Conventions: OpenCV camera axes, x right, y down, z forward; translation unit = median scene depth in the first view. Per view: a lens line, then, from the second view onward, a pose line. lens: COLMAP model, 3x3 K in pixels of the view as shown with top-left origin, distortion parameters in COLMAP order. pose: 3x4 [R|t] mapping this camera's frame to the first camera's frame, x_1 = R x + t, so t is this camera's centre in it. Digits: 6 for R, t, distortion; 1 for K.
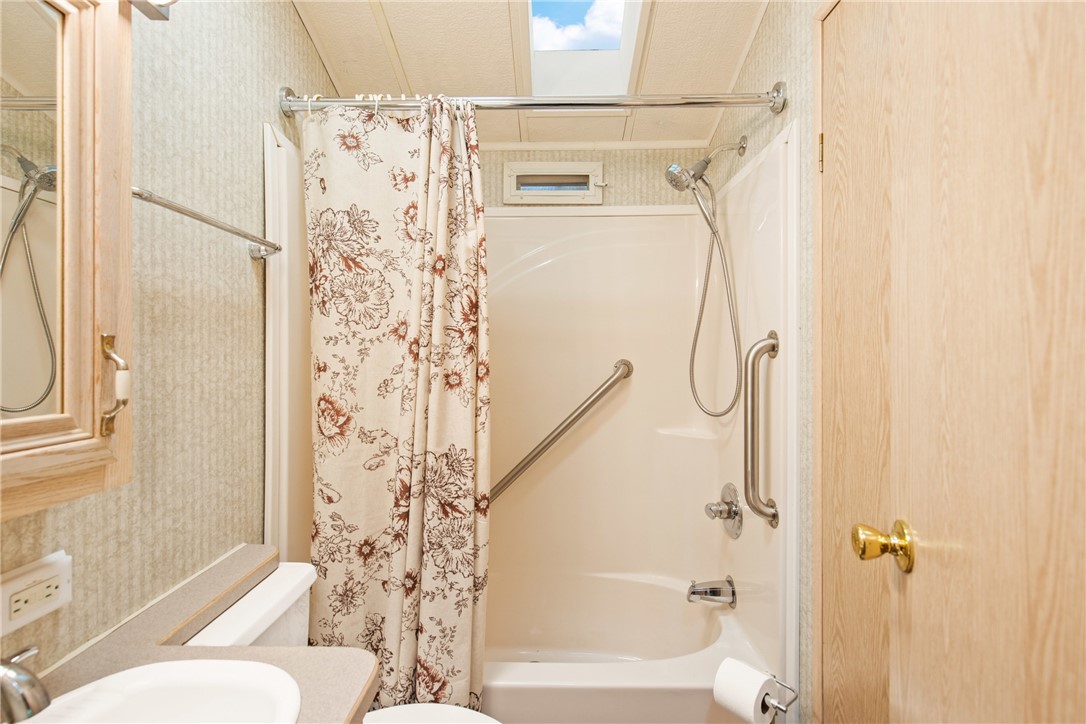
lens RADIAL K [[503.3, 0, 542.9], [0, 503.3, 360.0], [0, 0, 1]] dist [0.001625, -0.001660]
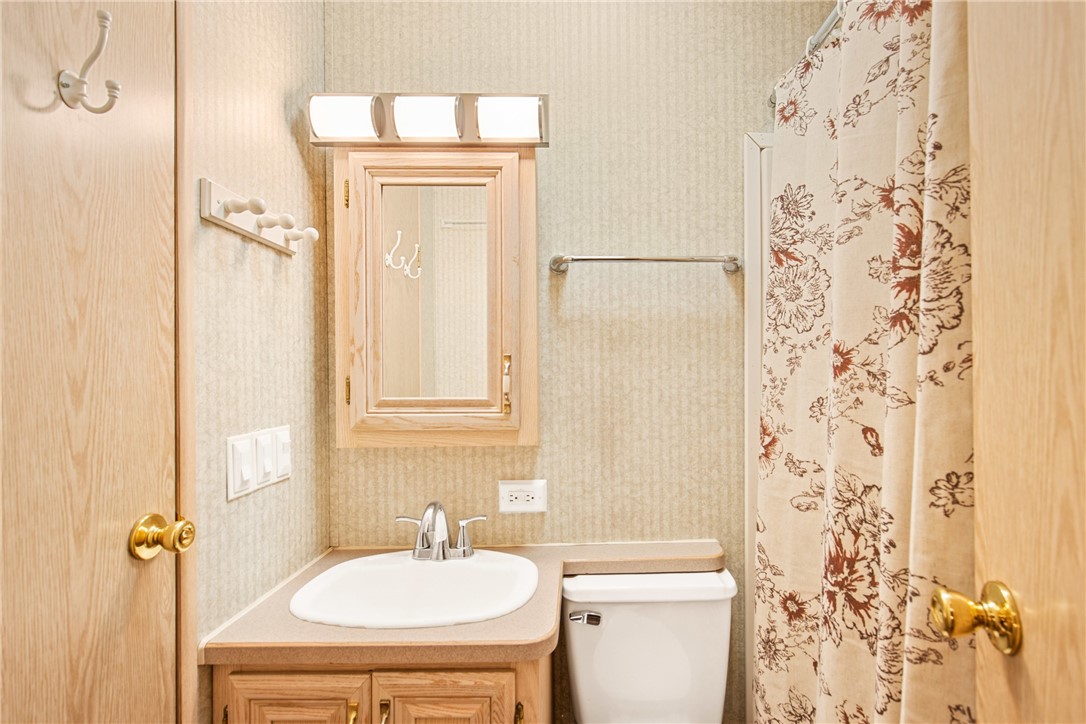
lens RADIAL K [[503.3, 0, 544.3], [0, 503.3, 363.0], [0, 0, 1]] dist [0.001625, -0.001660]
pose [[-0.000558, -0.002443, -0.999997, 0.538908], [-0.005564, 0.999982, -0.002440, -0.011068], [0.999984, 0.005563, -0.000571, 0.707832]]
